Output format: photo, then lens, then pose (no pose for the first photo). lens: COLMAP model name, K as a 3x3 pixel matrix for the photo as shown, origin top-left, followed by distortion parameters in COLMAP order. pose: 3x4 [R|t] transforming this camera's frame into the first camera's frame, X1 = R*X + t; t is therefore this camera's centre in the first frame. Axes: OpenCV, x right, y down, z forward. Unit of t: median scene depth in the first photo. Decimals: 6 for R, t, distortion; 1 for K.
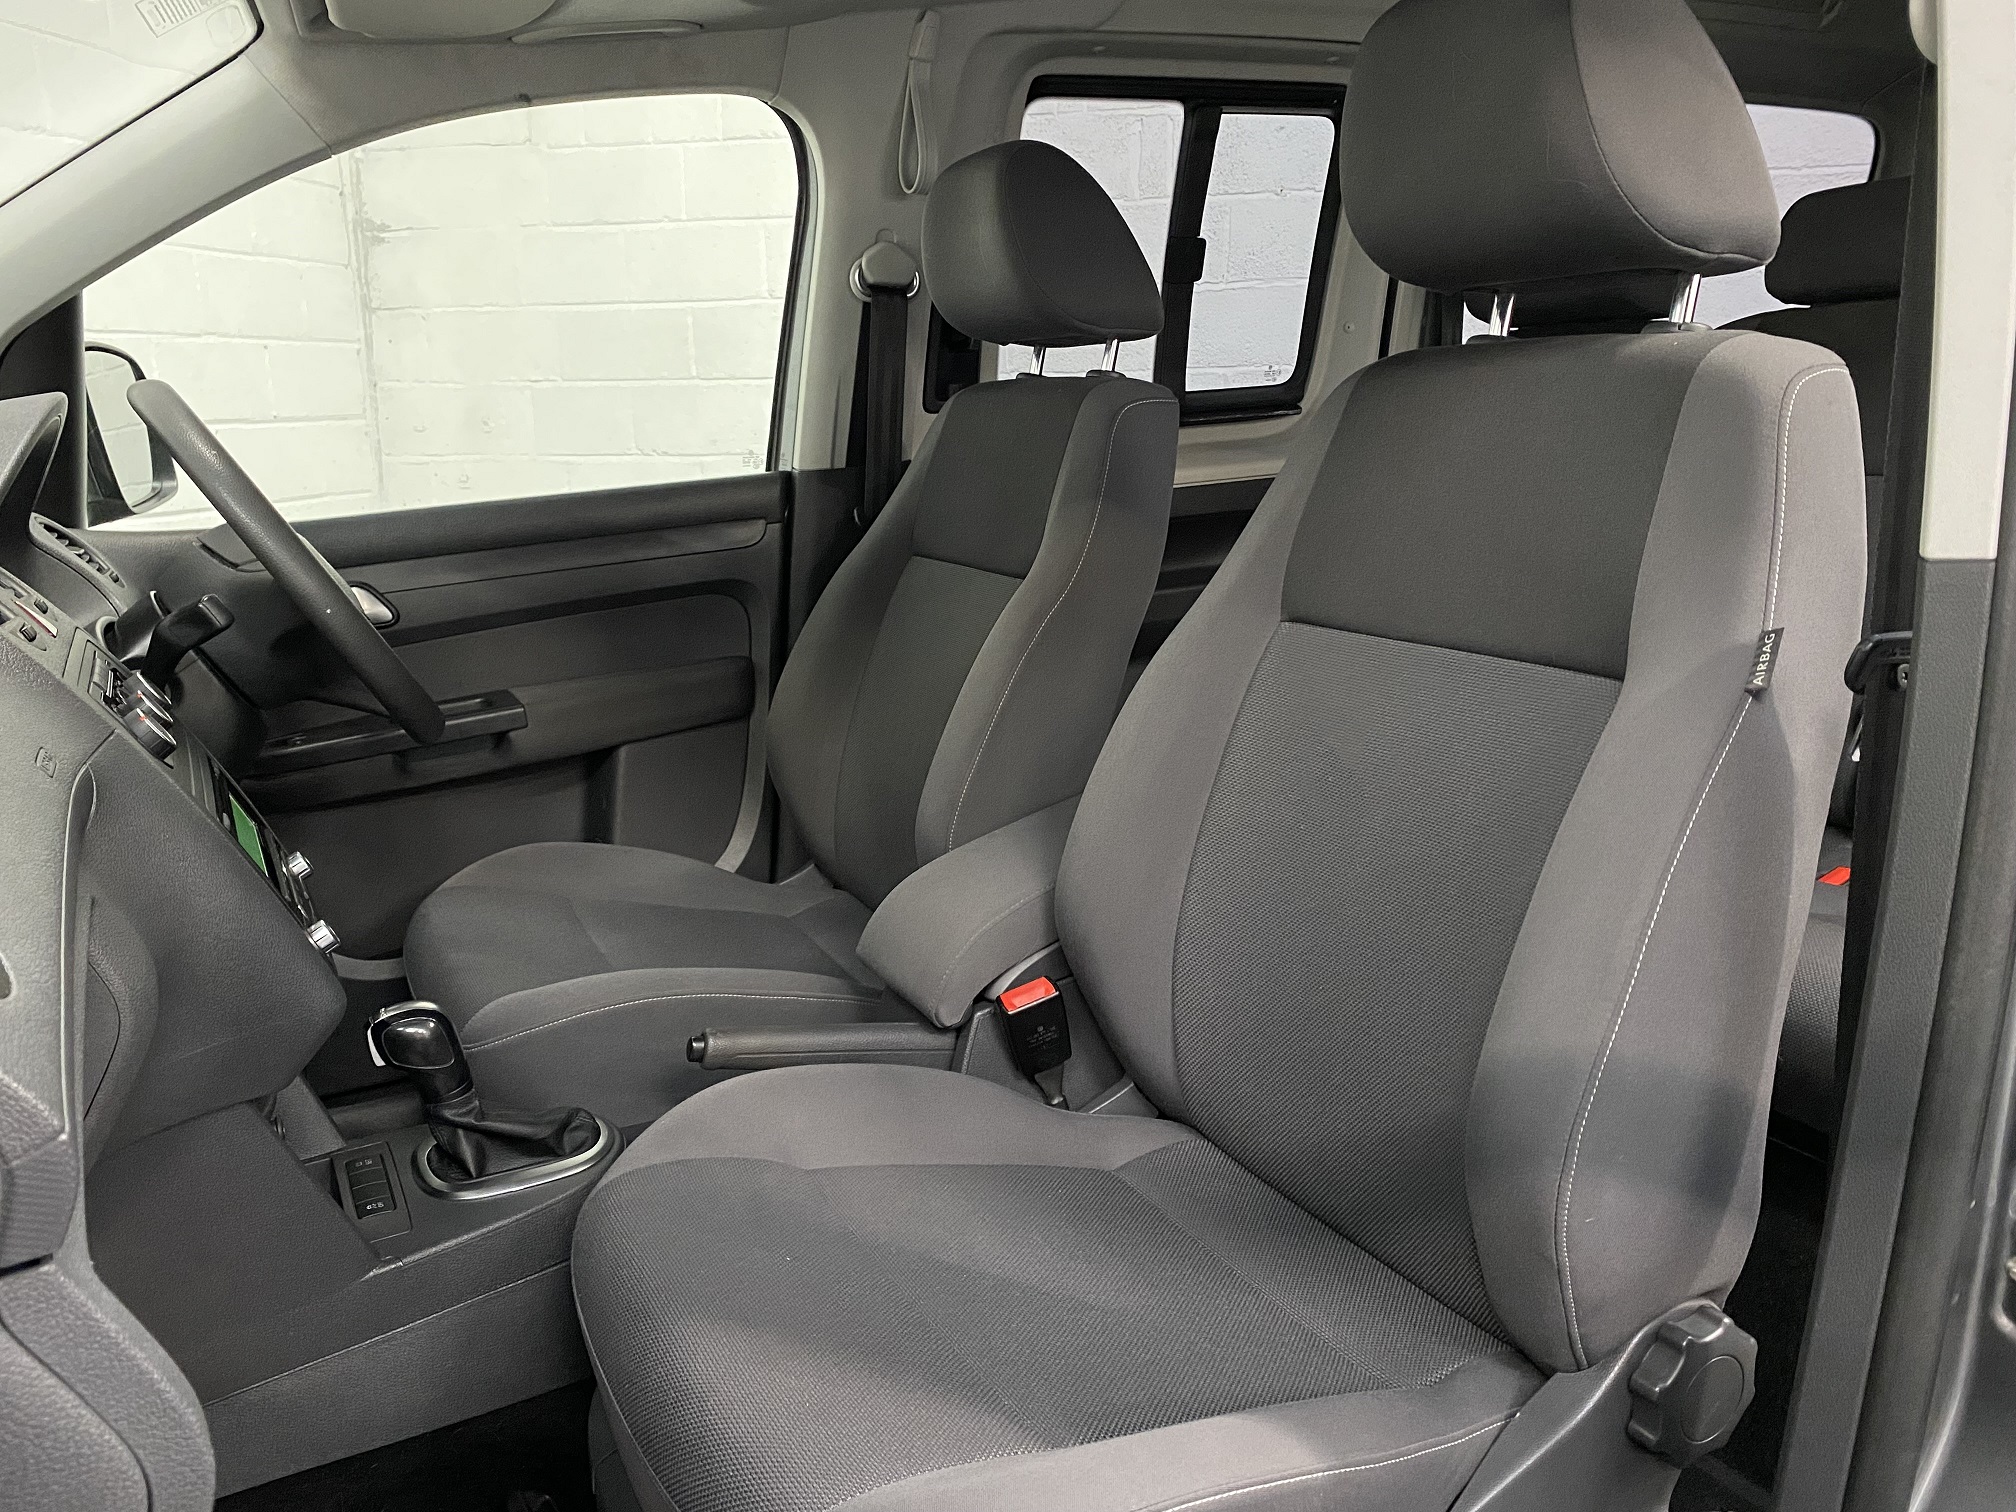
lens RADIAL K [[1529.7, 0, 996.4], [0, 1529.7, 761.8], [0, 0, 1]] dist [0.008778, -0.005735]
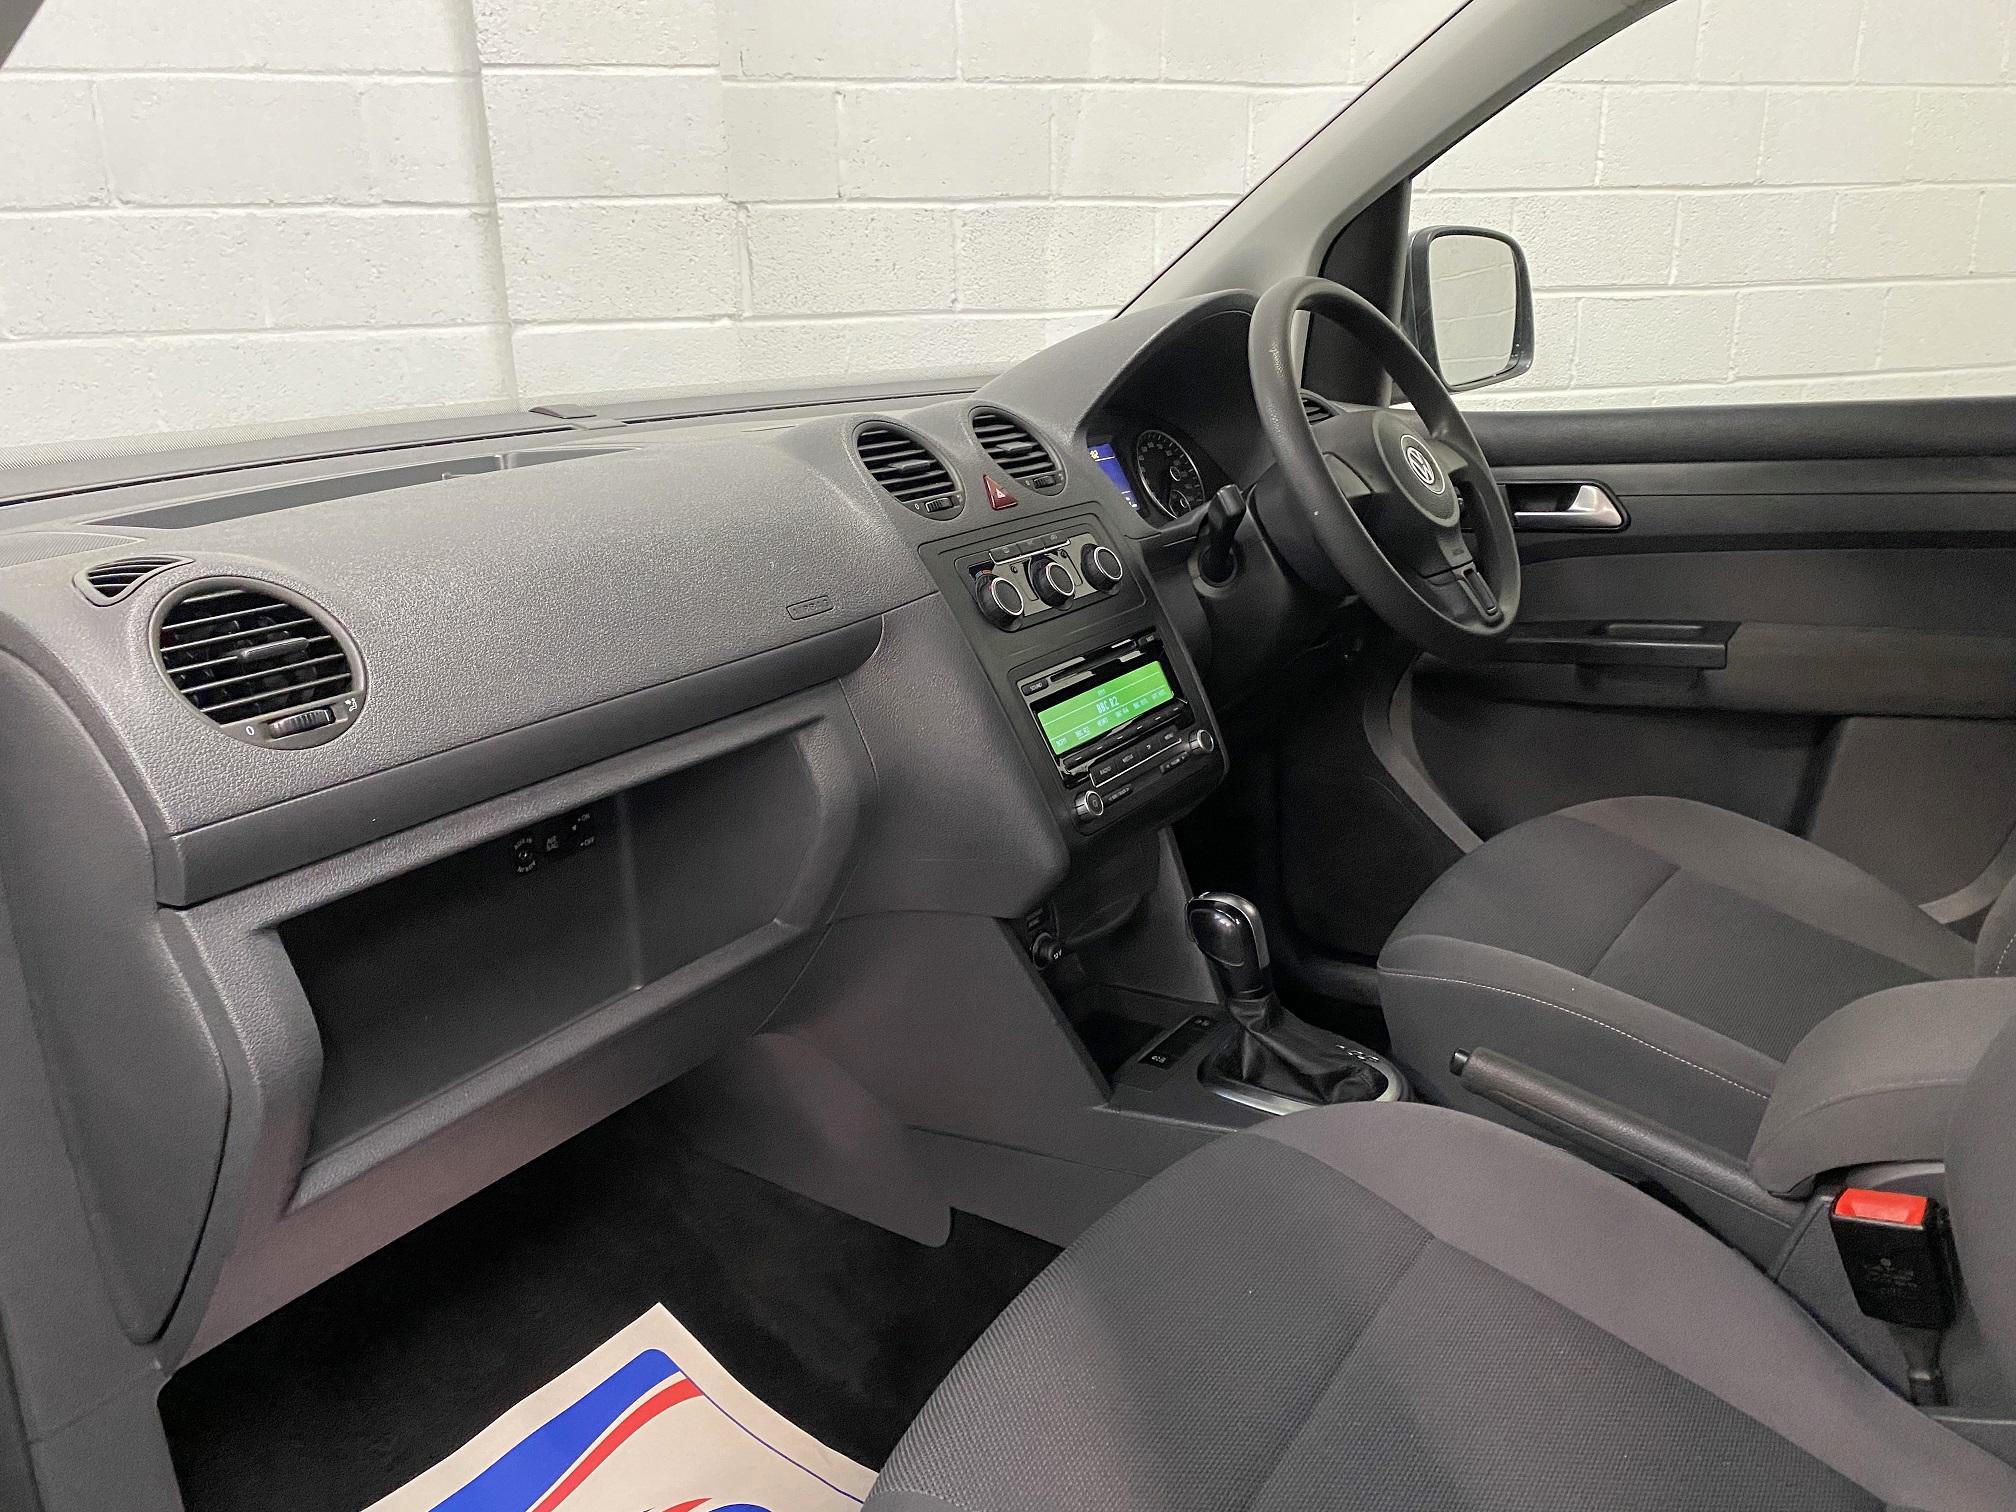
lens RADIAL K [[1529.7, 0, 996.4], [0, 1529.7, 761.8], [0, 0, 1]] dist [0.008778, -0.005735]
pose [[0.461910, 0.273536, -0.843693, 0.243891], [-0.189686, 0.959711, 0.207300, -0.071455], [0.866406, 0.064283, 0.495186, 0.205526]]
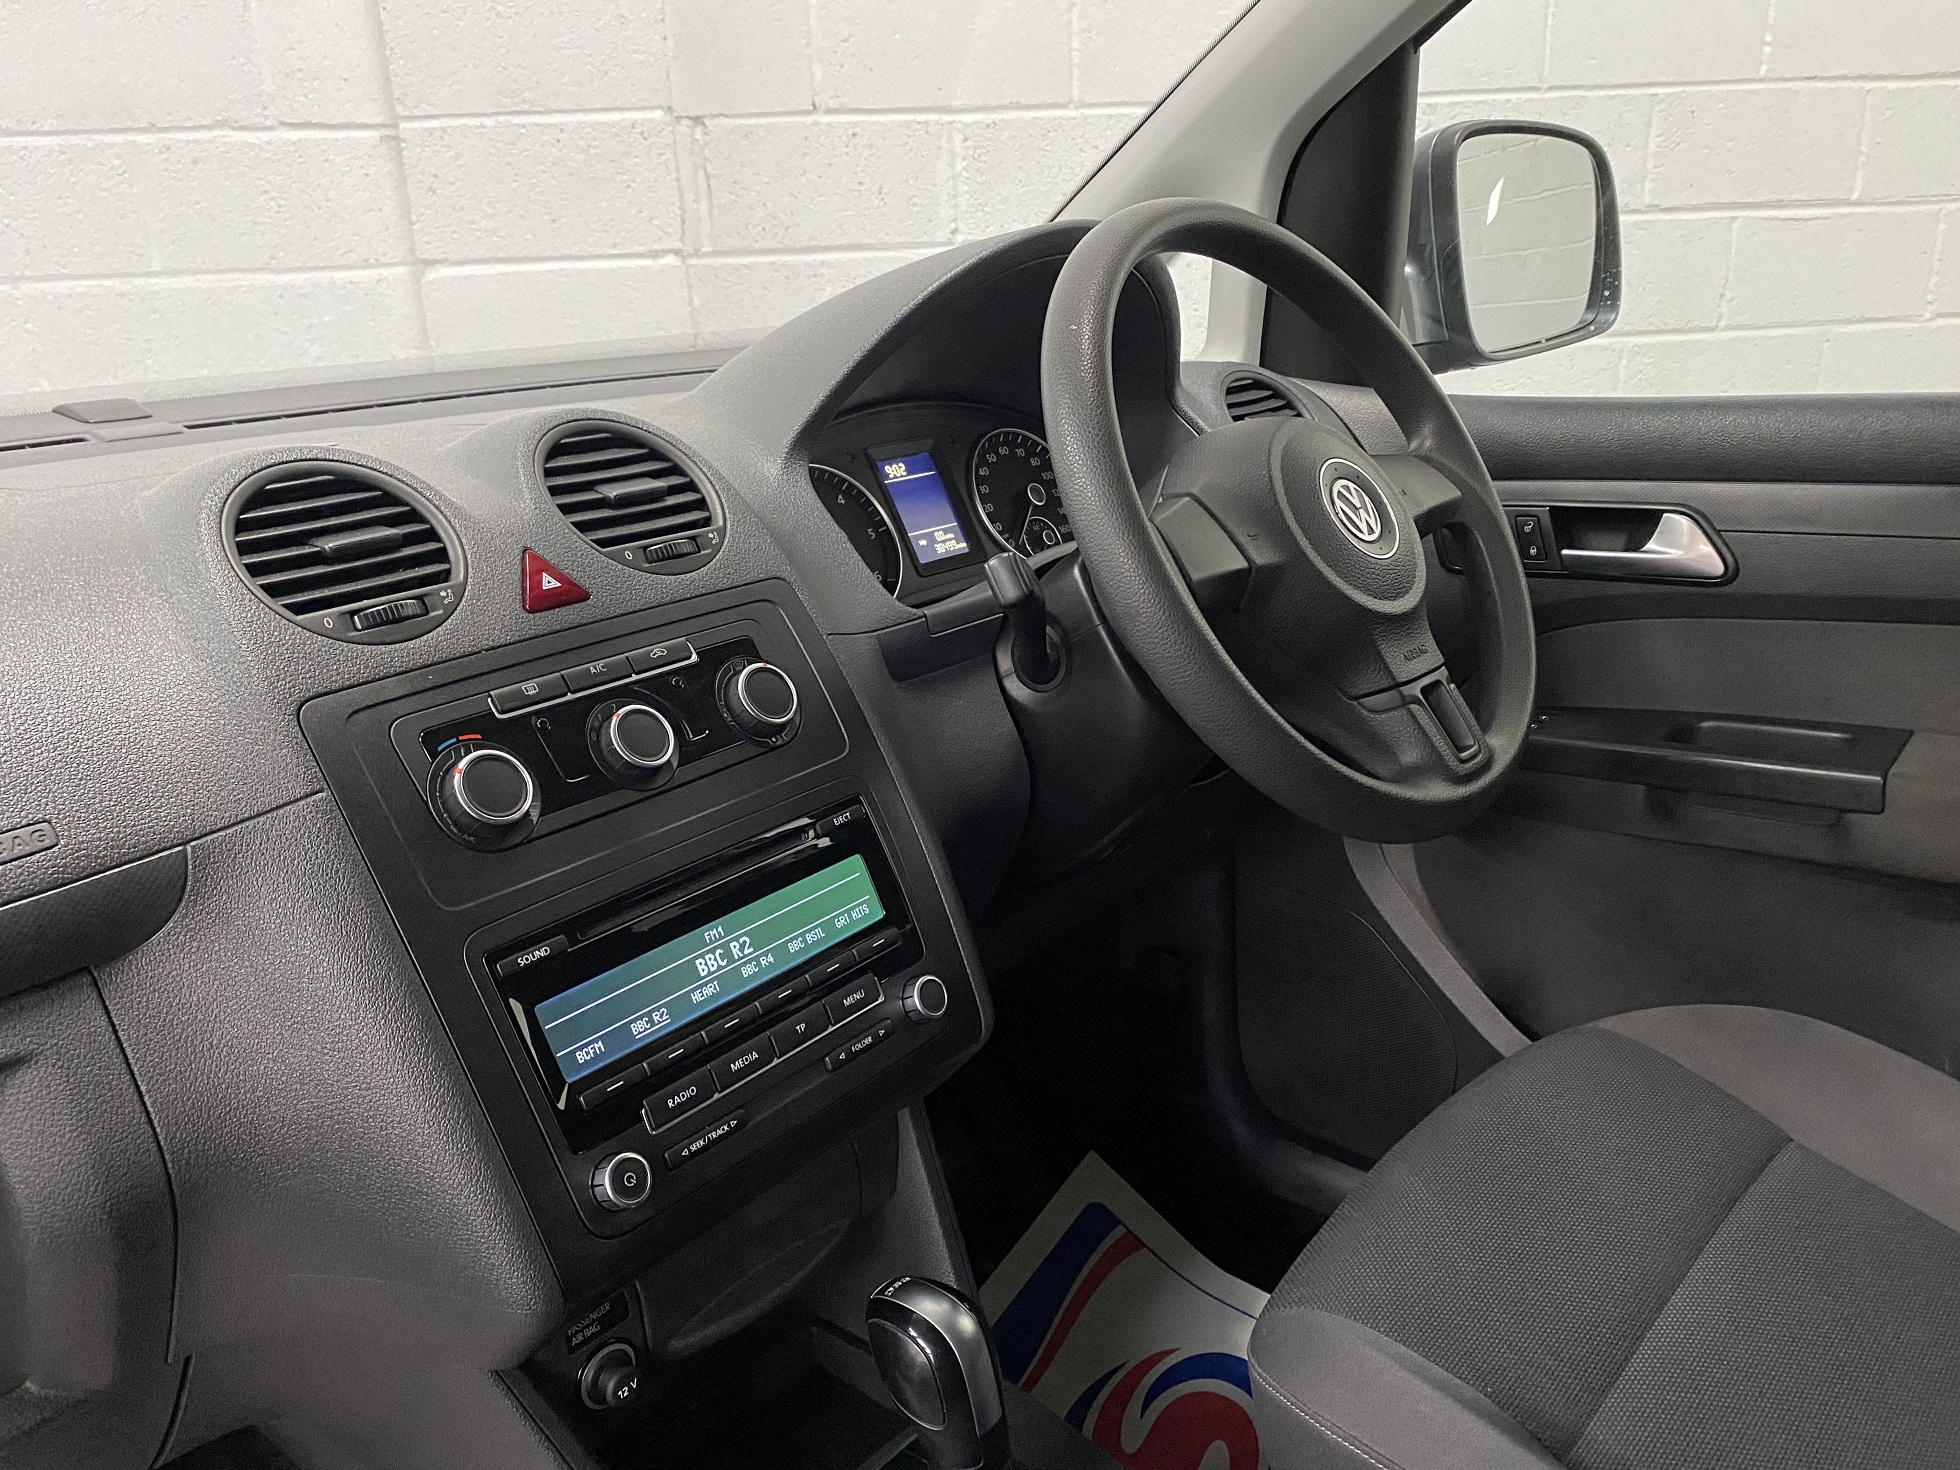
lens RADIAL K [[1539.0, 0, 975.7], [0, 1539.0, 728.7], [0, 0, 1]] dist [-0.000377, 0.004557]
pose [[0.365187, 0.303133, -0.880198, 0.051231], [-0.185925, 0.950200, 0.250102, -0.125829], [0.912179, 0.072317, 0.403361, 0.461311]]
